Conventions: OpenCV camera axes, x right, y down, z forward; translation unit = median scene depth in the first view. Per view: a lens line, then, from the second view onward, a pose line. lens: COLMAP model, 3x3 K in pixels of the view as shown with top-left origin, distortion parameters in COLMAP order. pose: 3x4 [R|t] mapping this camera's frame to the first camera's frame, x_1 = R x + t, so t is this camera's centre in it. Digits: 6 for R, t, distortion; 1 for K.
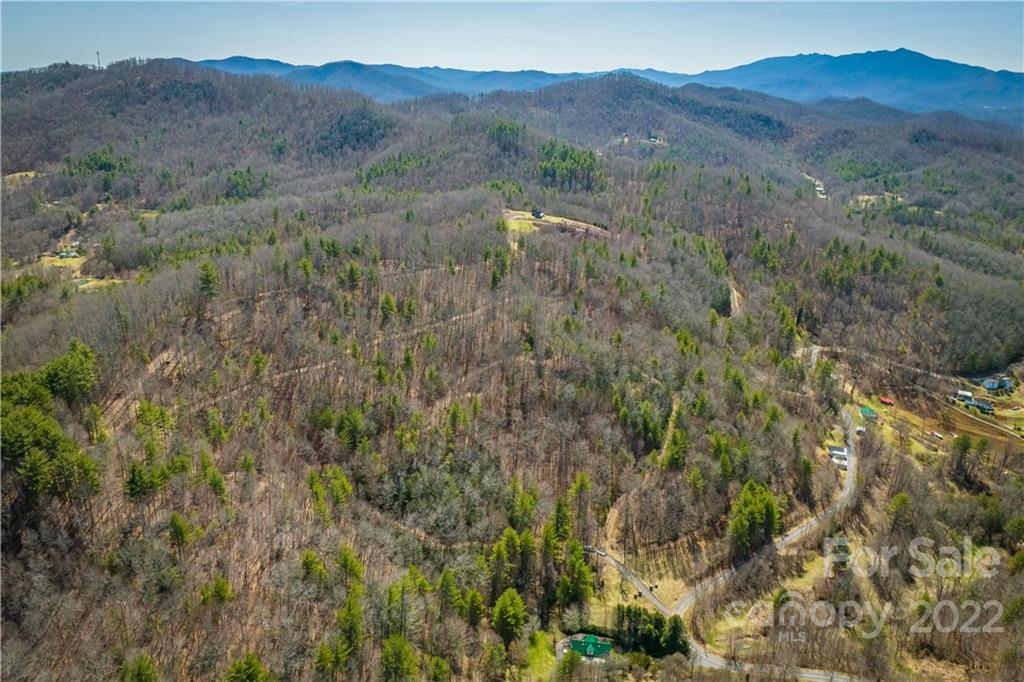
lens RADIAL K [[729.6, 0, 508.1], [0, 729.6, 342.1], [0, 0, 1]] dist [-0.040753, -0.003442]
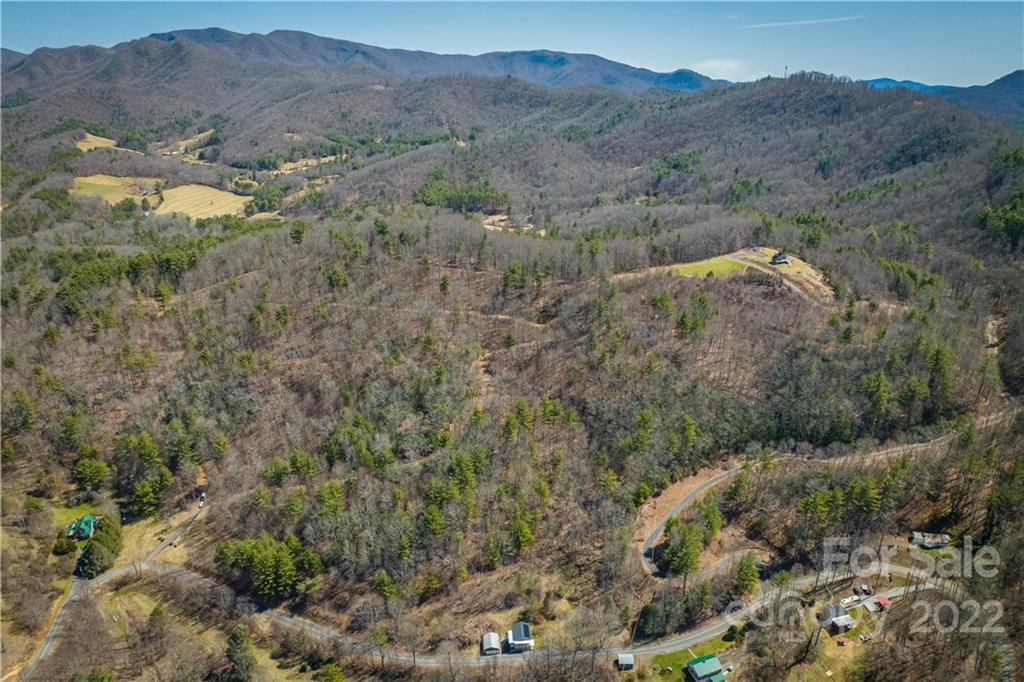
lens RADIAL K [[716.8, 0, 512.0], [0, 716.8, 341.0], [0, 0, 1]] dist [-0.043128, 0.004669]
pose [[0.441954, 0.279424, -0.852408, 0.410162], [-0.290652, 0.943590, 0.158618, -0.090845], [0.848645, 0.177653, 0.498238, 0.272527]]
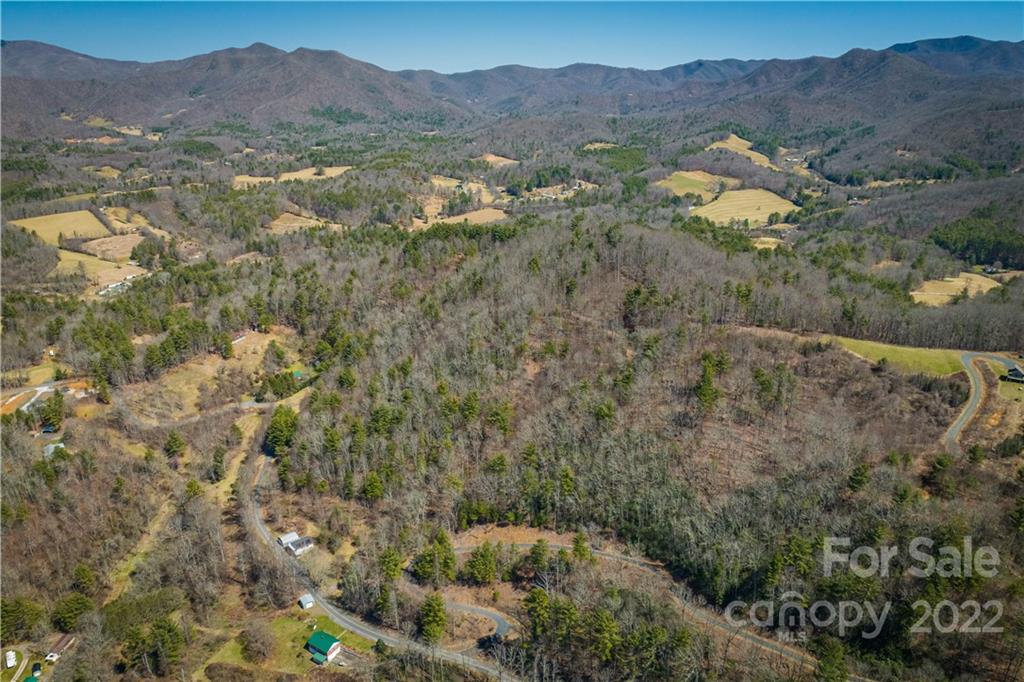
lens RADIAL K [[720.6, 0, 511.3], [0, 720.6, 343.9], [0, 0, 1]] dist [-0.042753, 0.001944]
pose [[-0.461612, 0.267025, -0.845939, 0.424400], [-0.316275, 0.841409, 0.438180, -0.205567], [0.828785, 0.469818, -0.303951, 0.587313]]
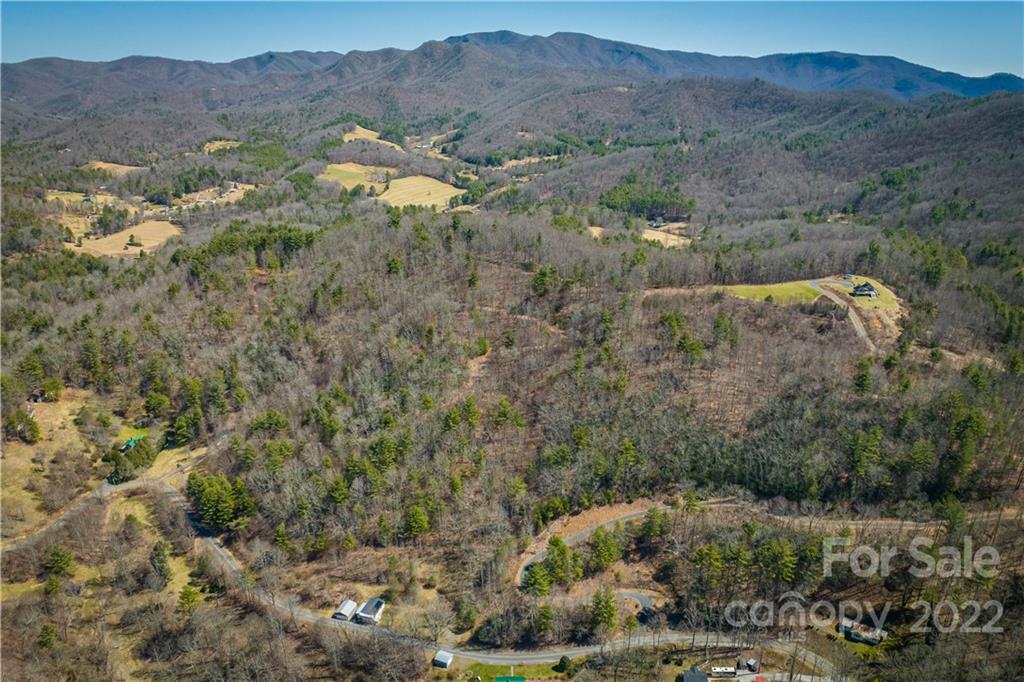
lens RADIAL K [[715.5, 0, 512.6], [0, 715.5, 356.5], [0, 0, 1]] dist [-0.042934, 0.006313]
pose [[0.084905, 0.330361, -0.940028, 0.455165], [-0.335078, 0.897954, 0.285310, -0.138416], [0.938357, 0.290759, 0.186937, 0.408263]]
